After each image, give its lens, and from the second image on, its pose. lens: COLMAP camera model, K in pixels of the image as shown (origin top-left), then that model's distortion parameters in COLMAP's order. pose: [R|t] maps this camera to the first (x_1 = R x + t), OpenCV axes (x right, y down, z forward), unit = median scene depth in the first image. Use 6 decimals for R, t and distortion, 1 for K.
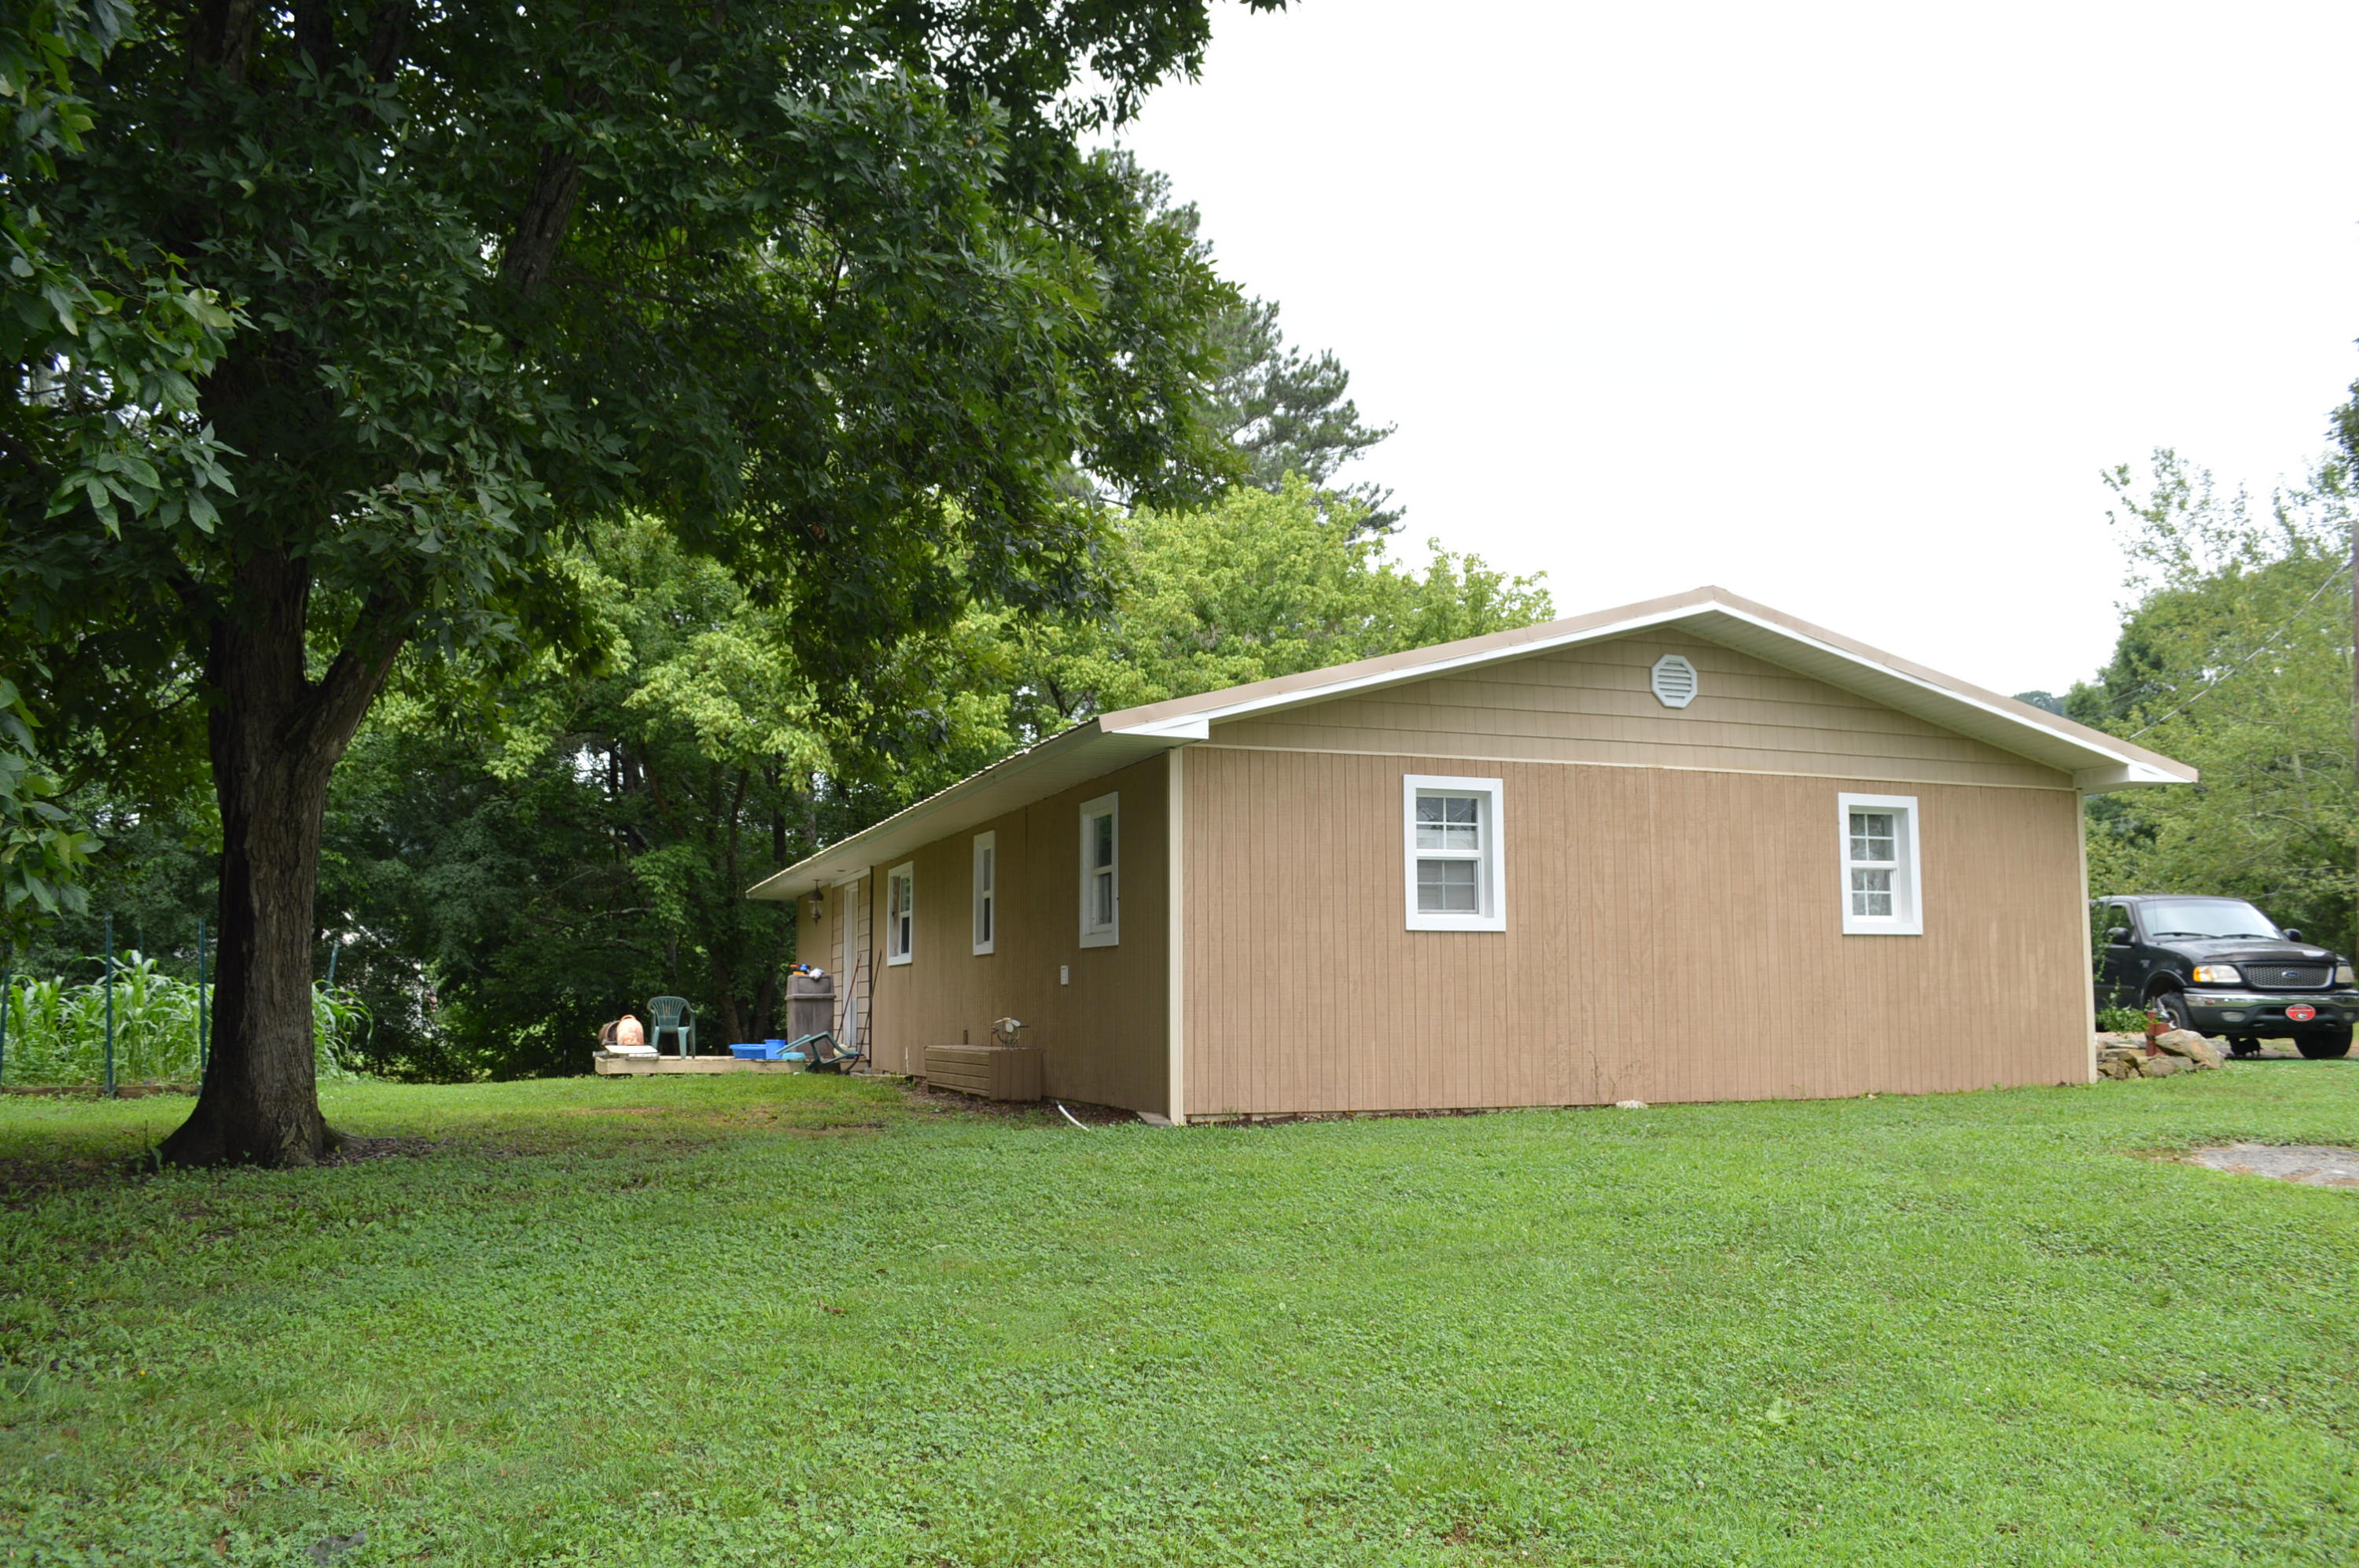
lens RADIAL K [[1803.7, 0, 1179.5], [0, 1803.7, 784.0], [0, 0, 1]] dist [-0.037841, -0.121196]
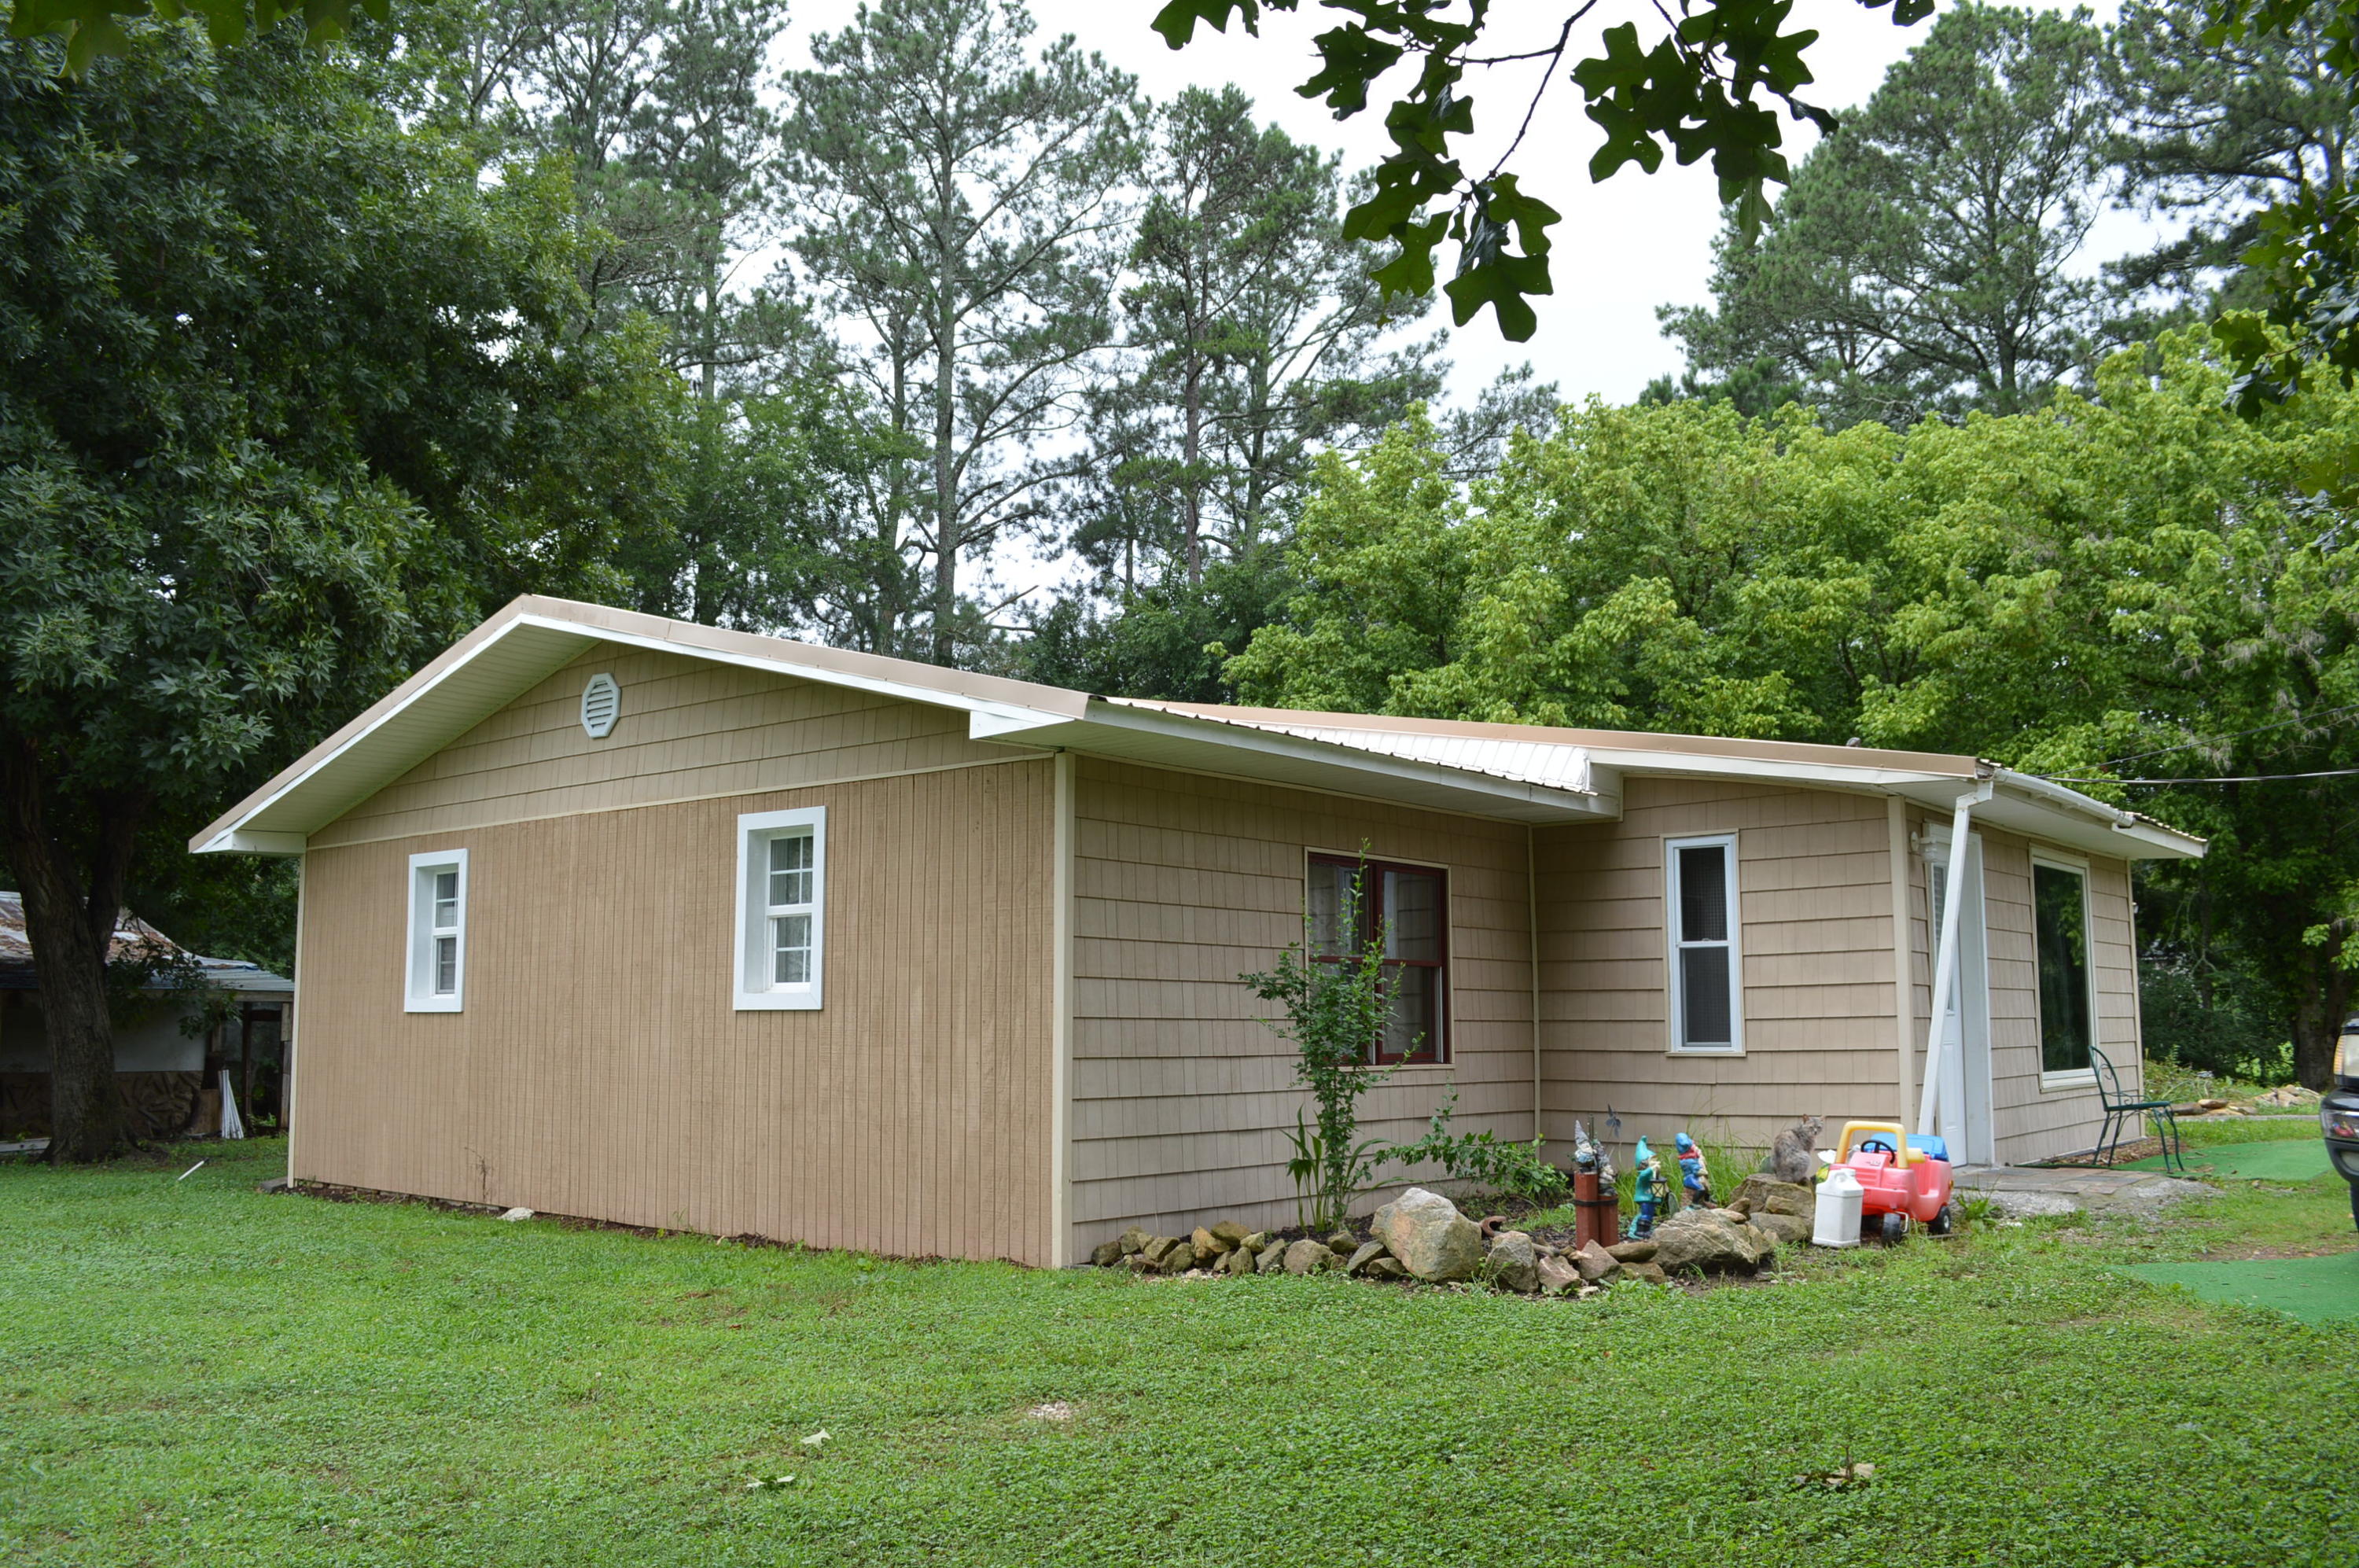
lens RADIAL K [[1869.9, 0, 1174.2], [0, 1869.9, 791.7], [0, 0, 1]] dist [-0.084361, 0.010573]
pose [[0.515083, -0.107127, -0.850419, 1.151539], [0.100595, 0.992858, -0.064141, 0.064470], [0.851217, -0.052510, 0.522181, 0.791159]]
